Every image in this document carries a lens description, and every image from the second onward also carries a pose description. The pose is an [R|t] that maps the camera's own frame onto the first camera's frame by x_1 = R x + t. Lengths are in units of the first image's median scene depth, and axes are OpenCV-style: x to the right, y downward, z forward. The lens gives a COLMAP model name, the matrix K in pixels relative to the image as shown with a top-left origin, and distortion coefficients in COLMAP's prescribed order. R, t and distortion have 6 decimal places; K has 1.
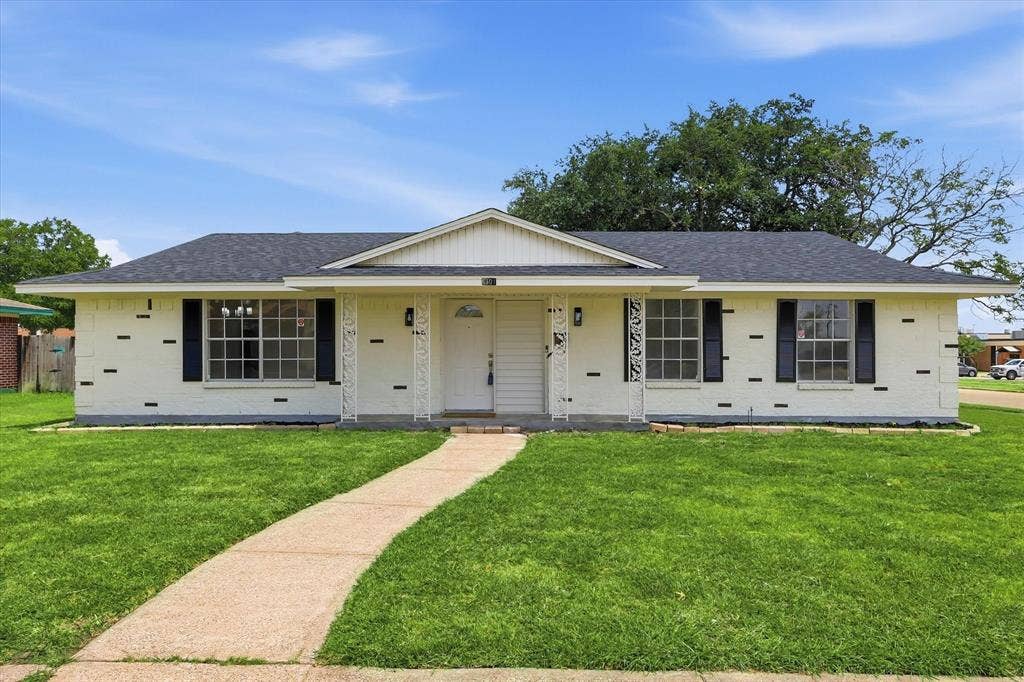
lens RADIAL K [[722.1, 0, 513.1], [0, 722.1, 346.5], [0, 0, 1]] dist [-0.008495, 0.000406]
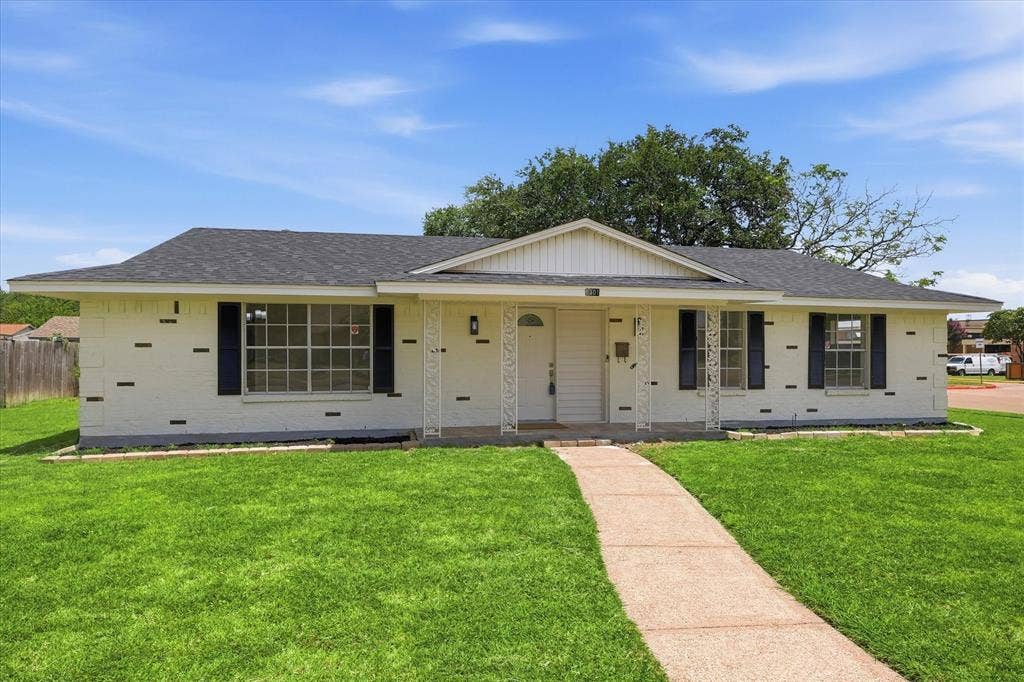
lens RADIAL K [[665.4, 0, 515.9], [0, 665.4, 340.8], [0, 0, 1]] dist [-0.005155, 0.001718]
pose [[0.973714, 0.005052, 0.227718, -0.289536], [-0.004339, 0.999984, -0.003629, -0.017171], [-0.227733, 0.002545, 0.973720, 0.123045]]
